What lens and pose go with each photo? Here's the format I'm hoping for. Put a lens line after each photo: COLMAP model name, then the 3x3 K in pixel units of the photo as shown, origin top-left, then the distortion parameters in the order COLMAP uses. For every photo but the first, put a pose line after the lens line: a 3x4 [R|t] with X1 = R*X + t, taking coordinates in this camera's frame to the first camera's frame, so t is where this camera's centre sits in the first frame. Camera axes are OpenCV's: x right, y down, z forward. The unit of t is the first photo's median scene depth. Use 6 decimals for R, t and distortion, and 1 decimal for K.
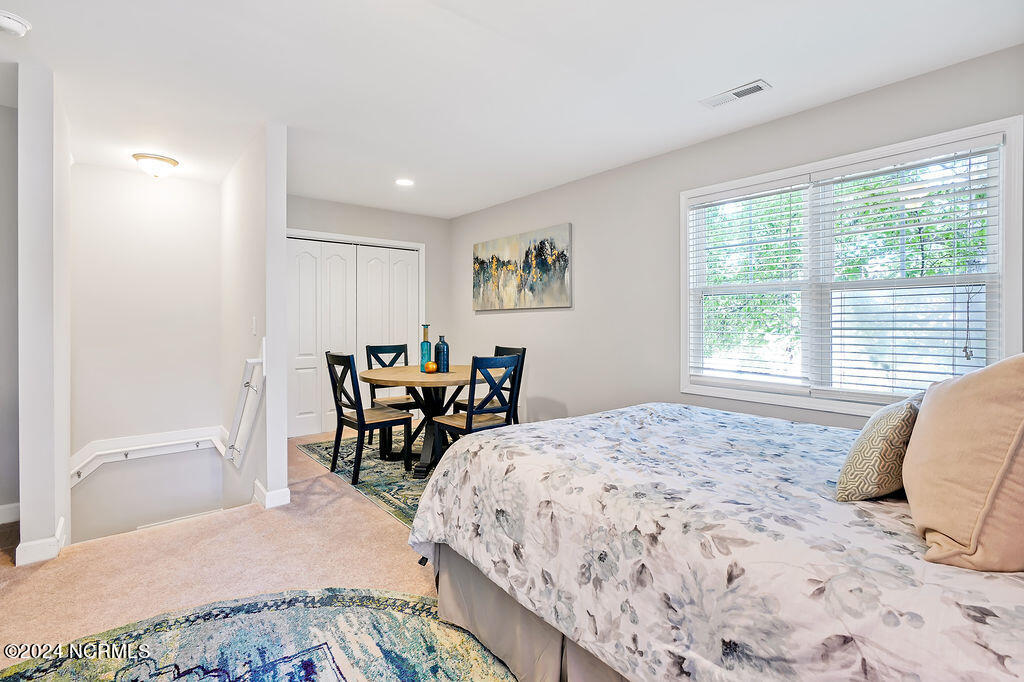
lens RADIAL K [[469.0, 0, 511.0], [0, 469.0, 329.2], [0, 0, 1]] dist [-0.011827, 0.000584]
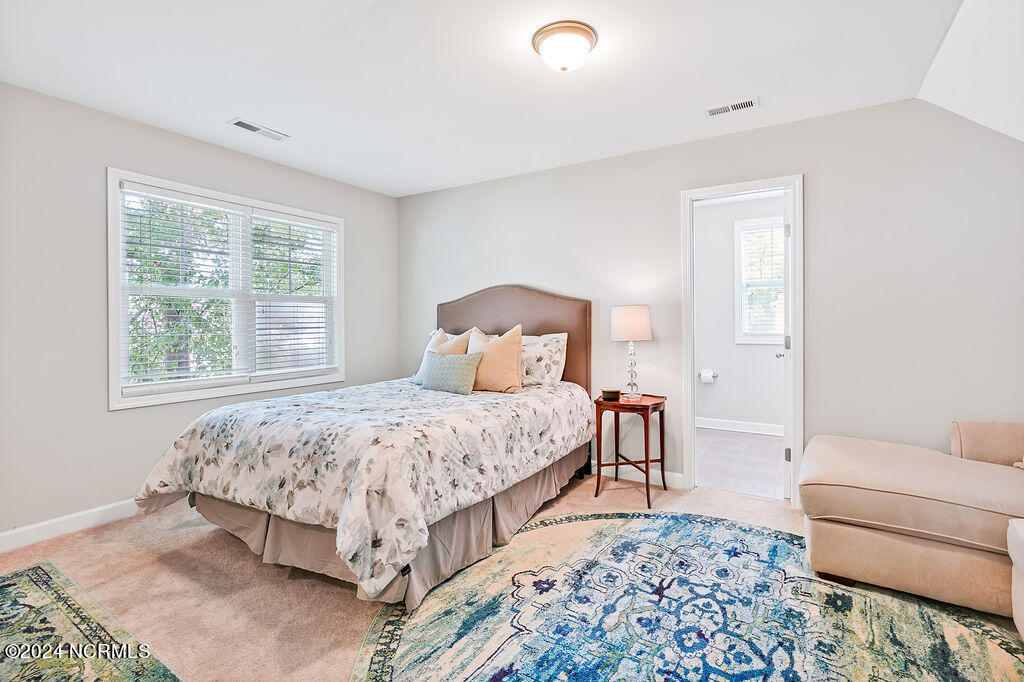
lens RADIAL K [[469.0, 0, 511.0], [0, 469.0, 329.2], [0, 0, 1]] dist [-0.011827, 0.000584]
pose [[-0.311535, -0.012372, 0.950154, -1.403119], [0.021169, 0.999577, 0.019957, -0.020803], [-0.949999, 0.026331, -0.311142, 1.297468]]
